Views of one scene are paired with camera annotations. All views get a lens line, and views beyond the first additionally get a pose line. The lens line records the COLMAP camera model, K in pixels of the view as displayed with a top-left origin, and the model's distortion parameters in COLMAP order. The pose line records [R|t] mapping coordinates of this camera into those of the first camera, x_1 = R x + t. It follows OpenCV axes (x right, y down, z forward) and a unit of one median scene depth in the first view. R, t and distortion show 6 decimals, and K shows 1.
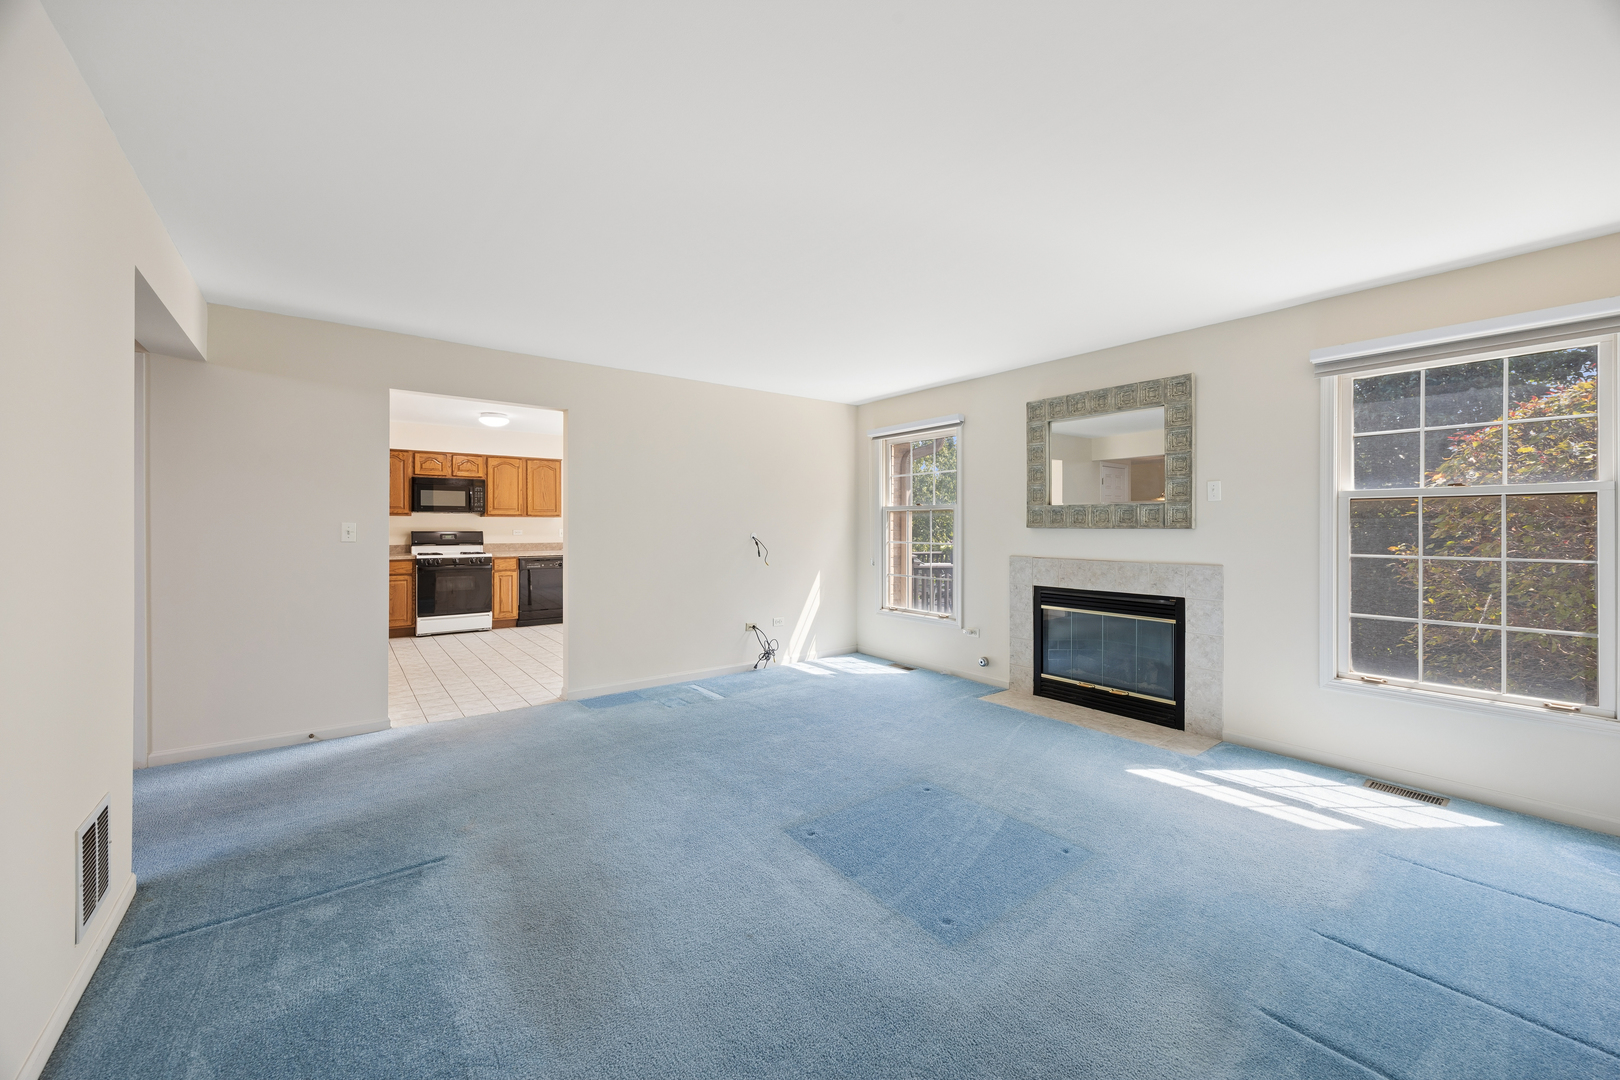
lens RADIAL K [[611.4, 0, 798.6], [0, 611.4, 534.8], [0, 0, 1]] dist [-0.001731, -0.000194]
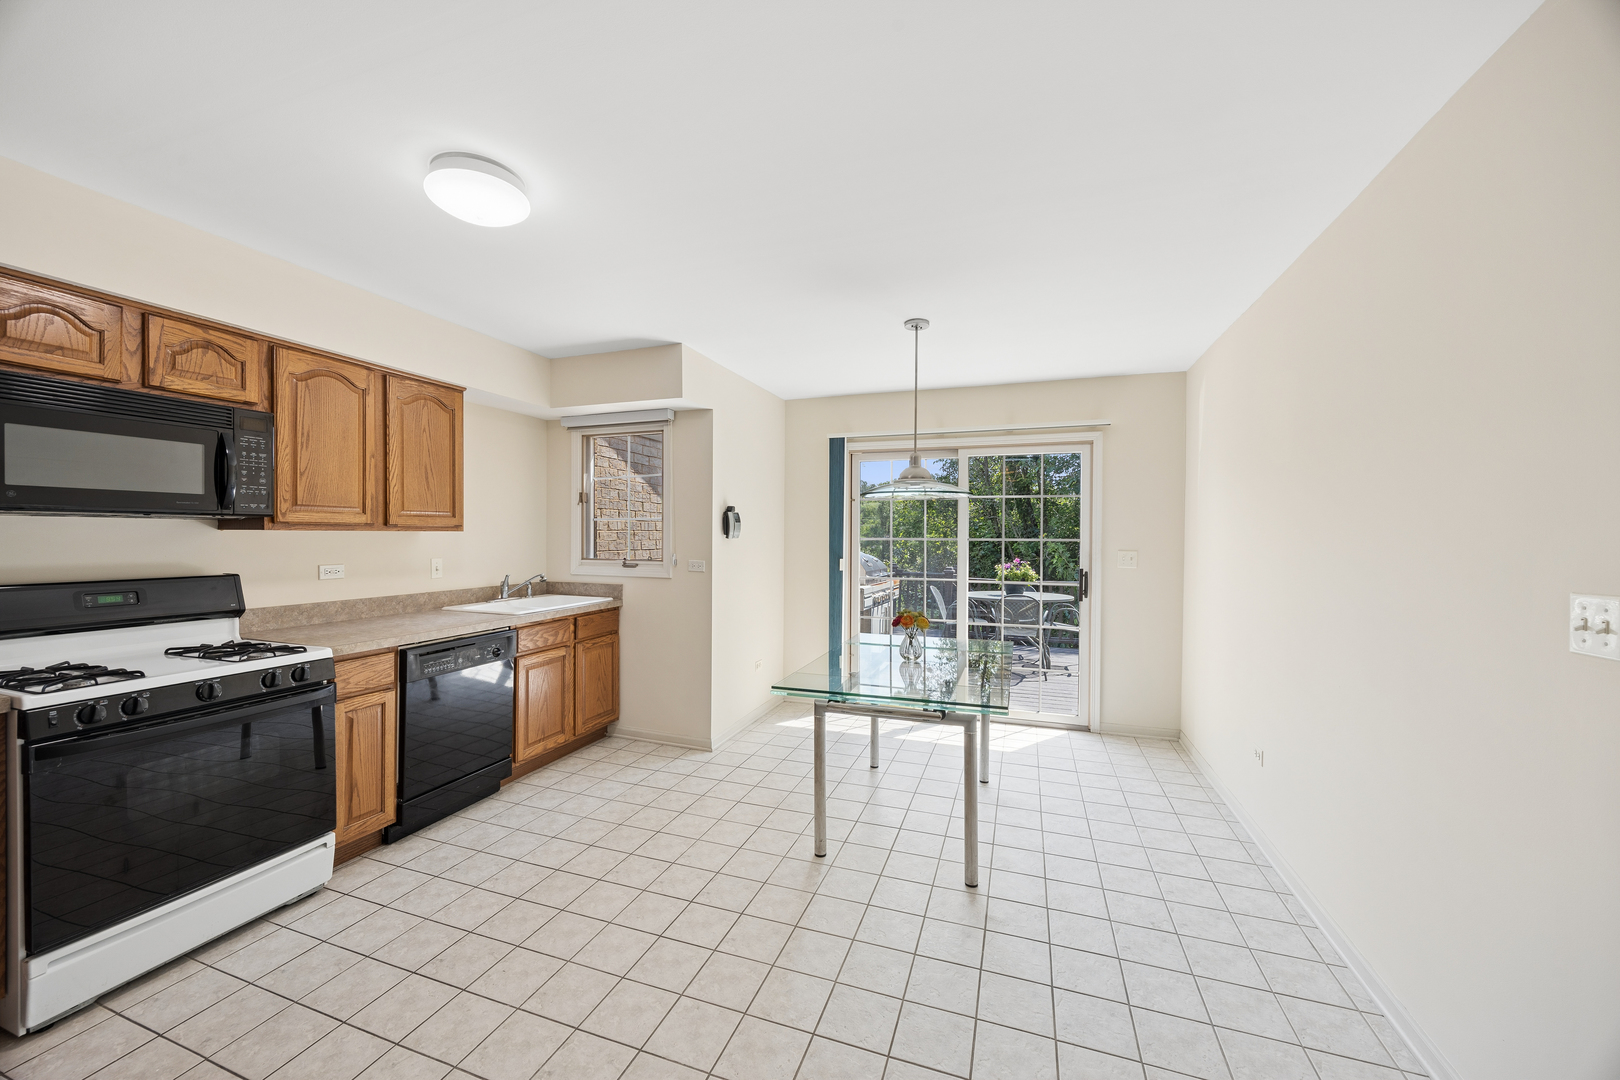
lens RADIAL K [[611.4, 0, 807.0], [0, 611.4, 541.3], [0, 0, 1]] dist [-0.001731, -0.000194]
pose [[0.844800, 0.003386, 0.535072, -0.217607], [-0.001846, 0.999992, -0.003414, -0.010988], [-0.535079, 0.001896, 0.844800, 0.282430]]
